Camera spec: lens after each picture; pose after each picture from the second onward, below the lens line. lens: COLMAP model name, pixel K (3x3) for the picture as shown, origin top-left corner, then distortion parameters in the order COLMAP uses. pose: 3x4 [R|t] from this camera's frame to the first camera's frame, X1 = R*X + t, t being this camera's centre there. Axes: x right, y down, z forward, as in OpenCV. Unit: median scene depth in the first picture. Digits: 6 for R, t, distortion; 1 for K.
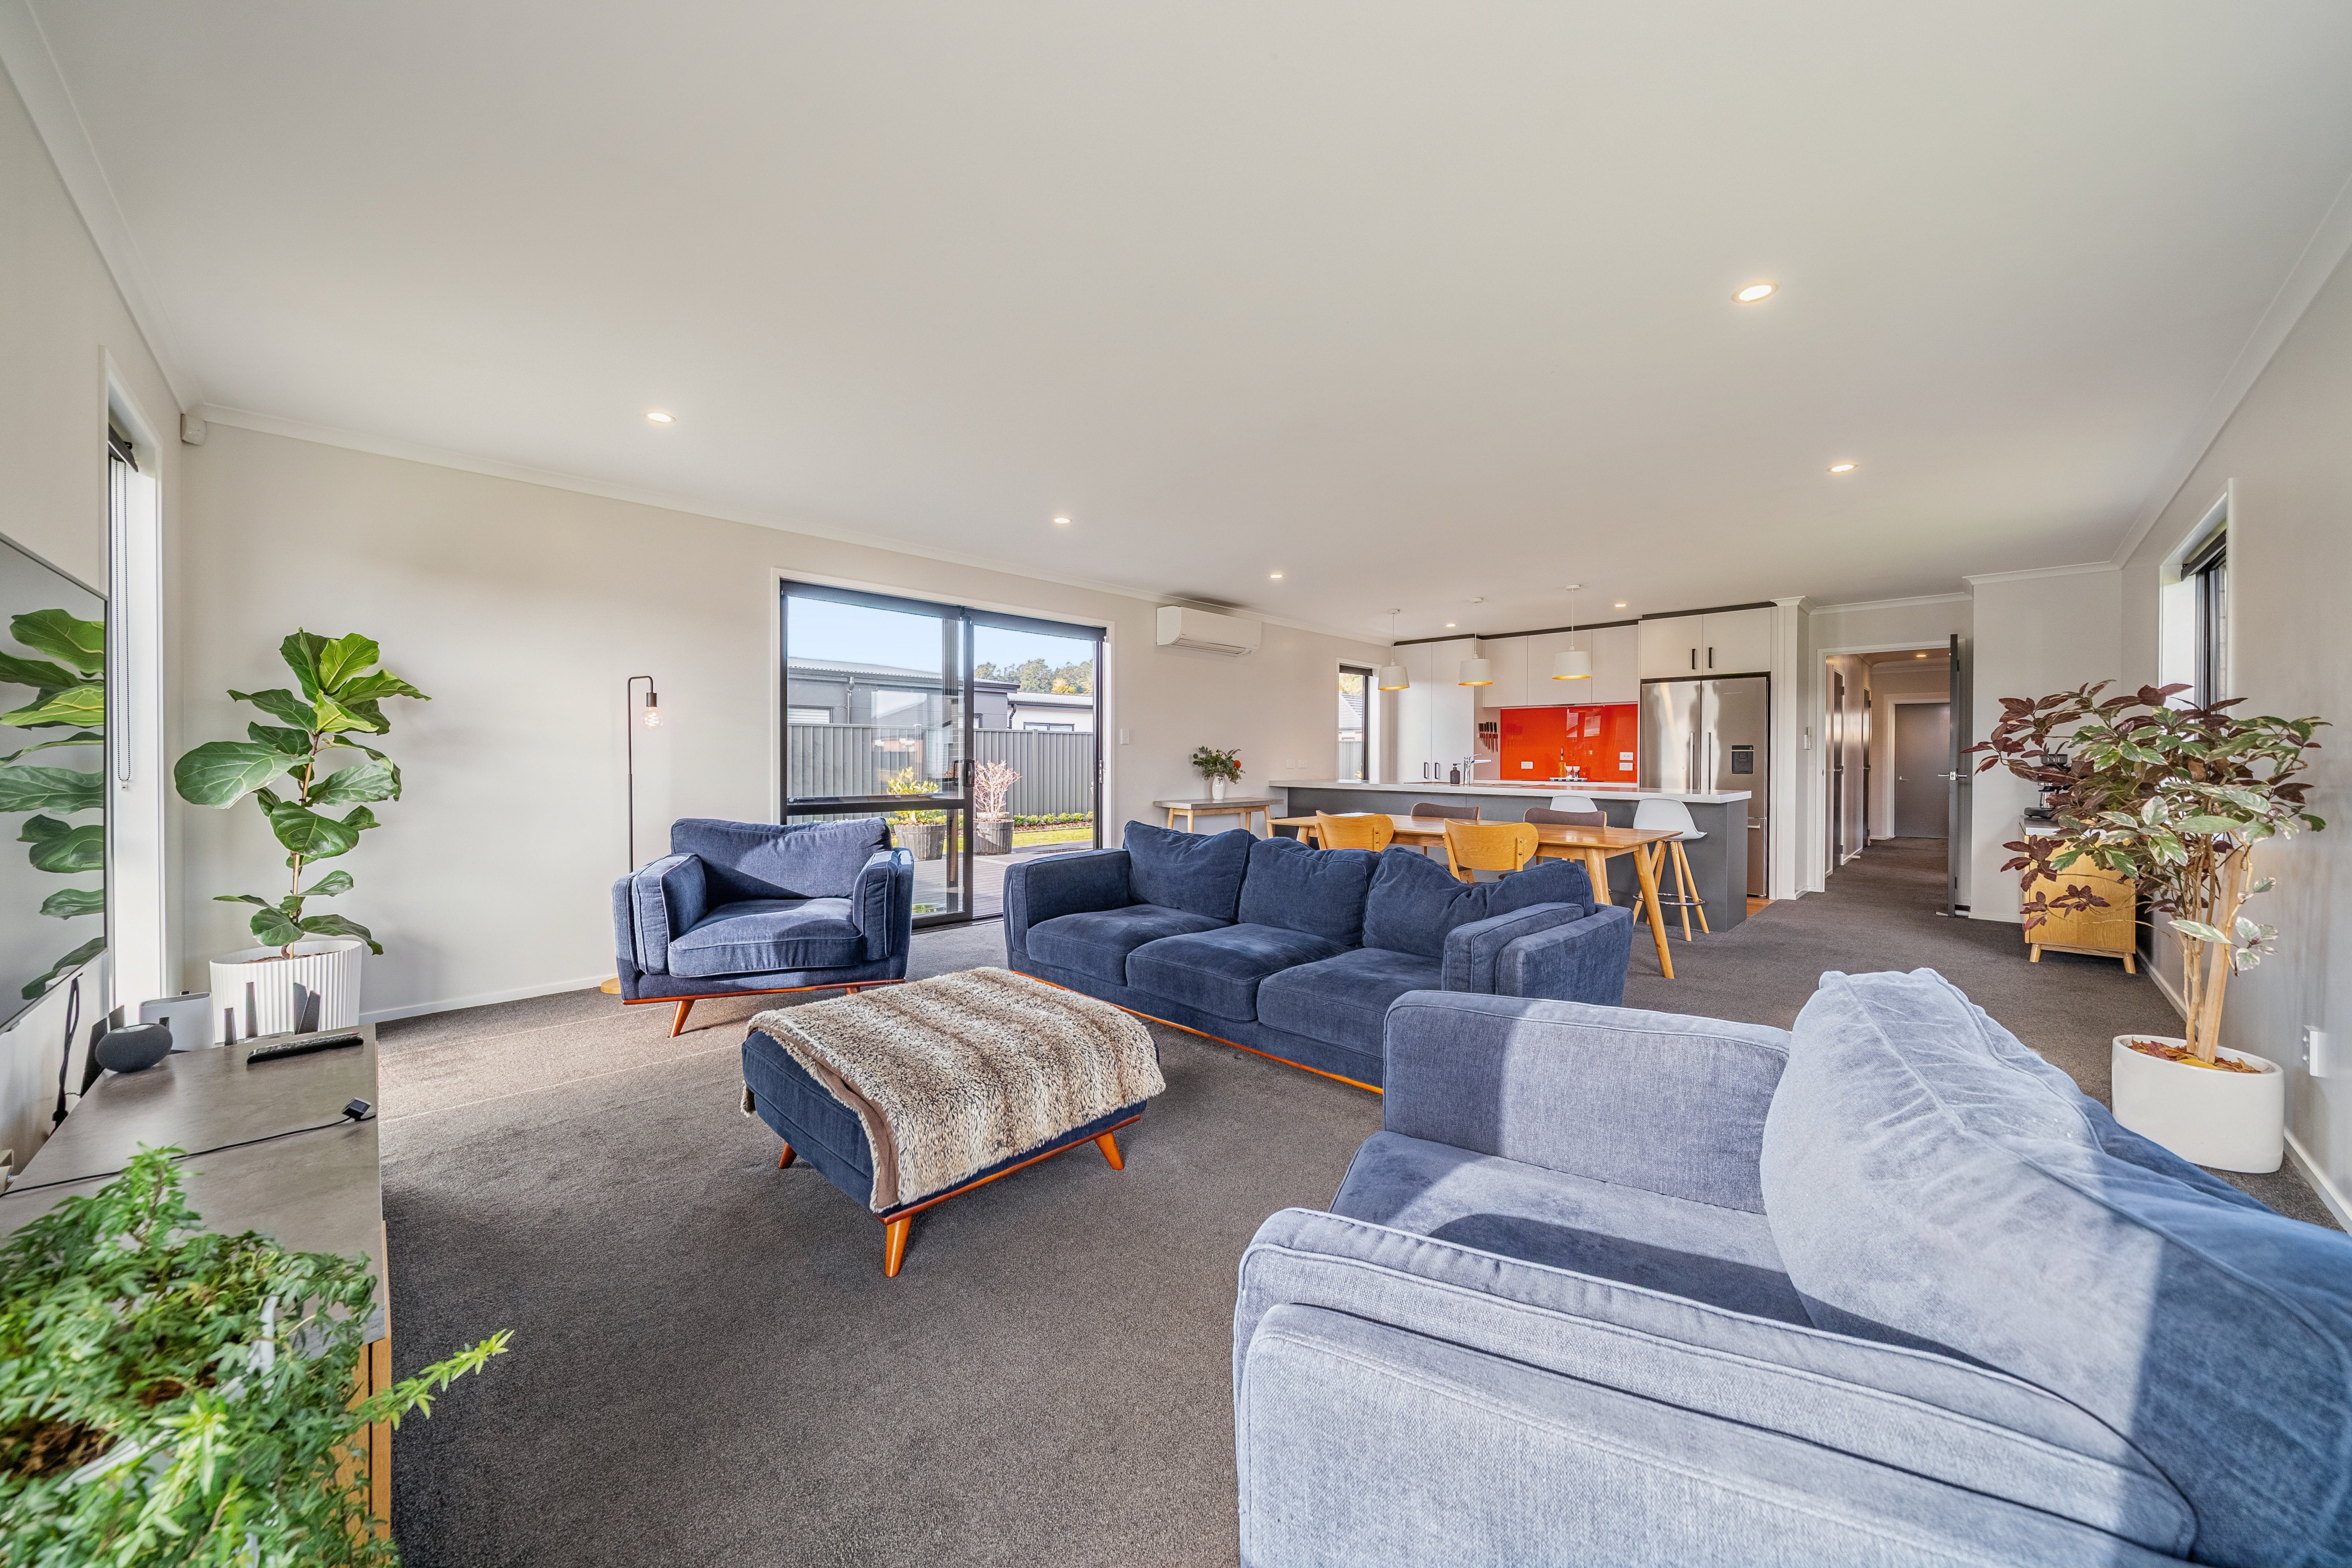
lens RADIAL K [[827.6, 0, 1167.4], [0, 827.6, 775.6], [0, 0, 1]] dist [-0.008114, -0.000006]
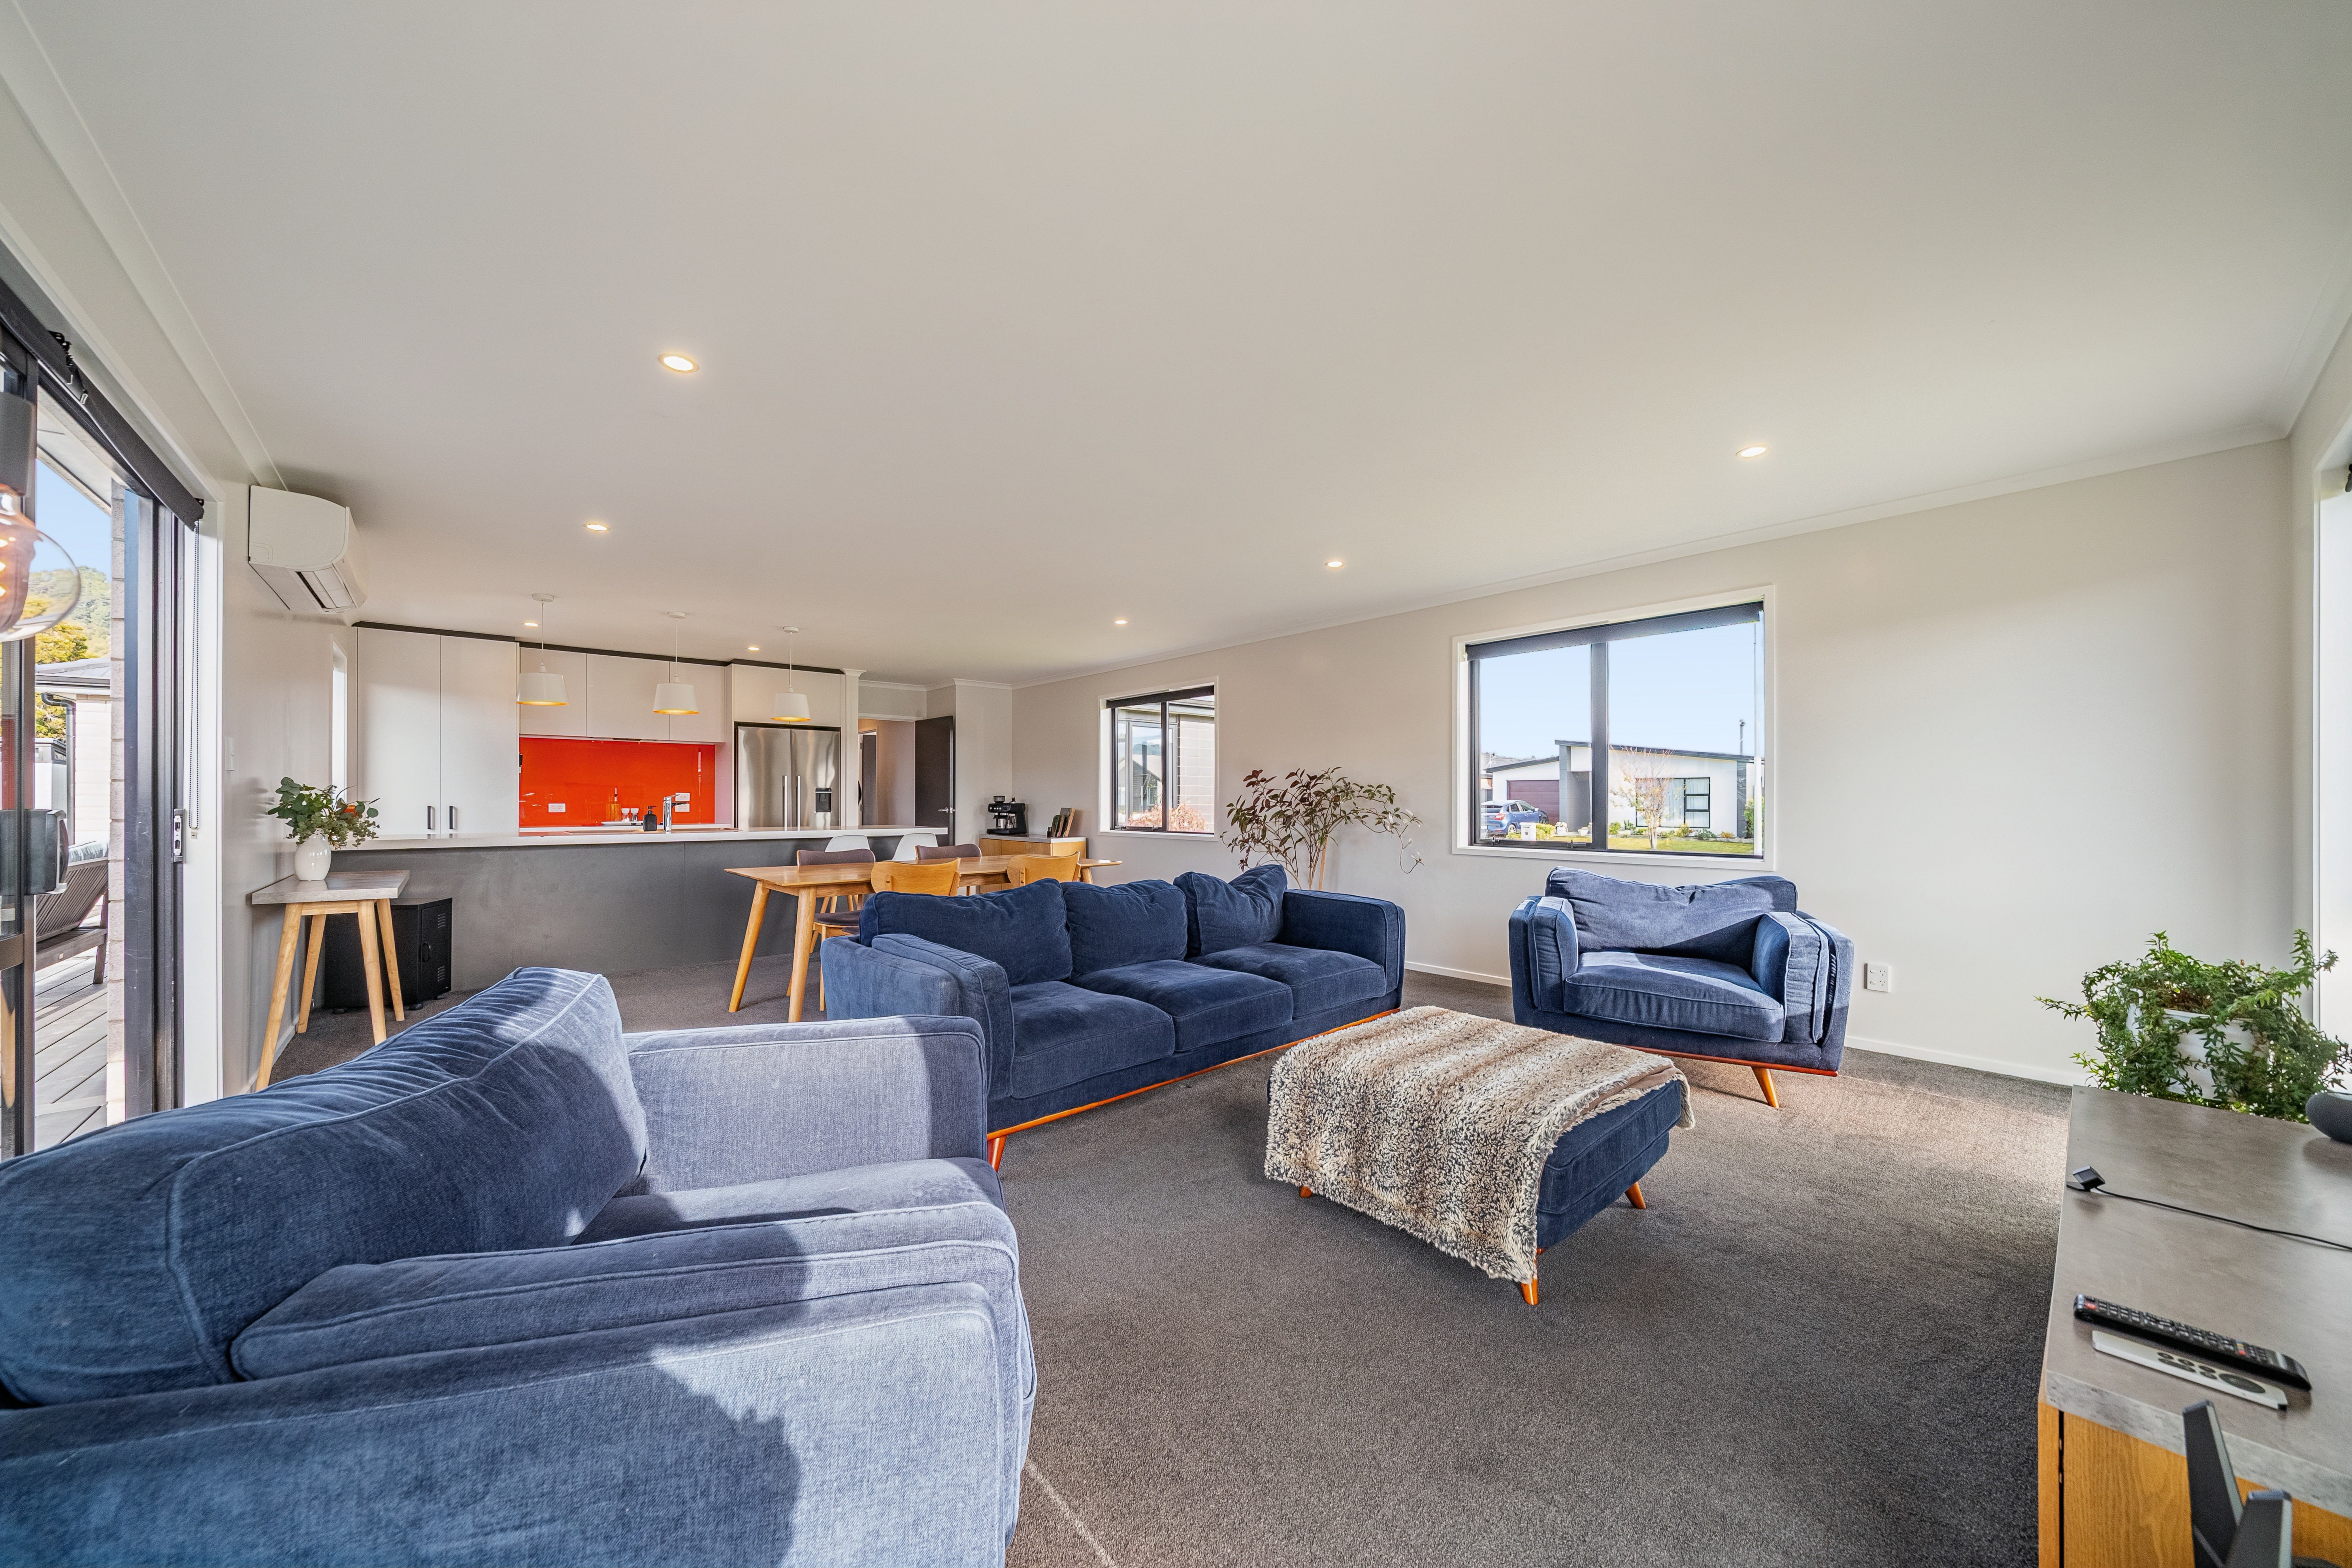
lens RADIAL K [[827.6, 0, 1167.4], [0, 827.6, 775.6], [0, 0, 1]] dist [-0.008114, -0.000006]
pose [[0.068303, 0.027520, 0.997285, -0.367732], [0.020197, 0.999376, -0.028961, -0.009266], [-0.997460, 0.022120, 0.067705, 0.369948]]
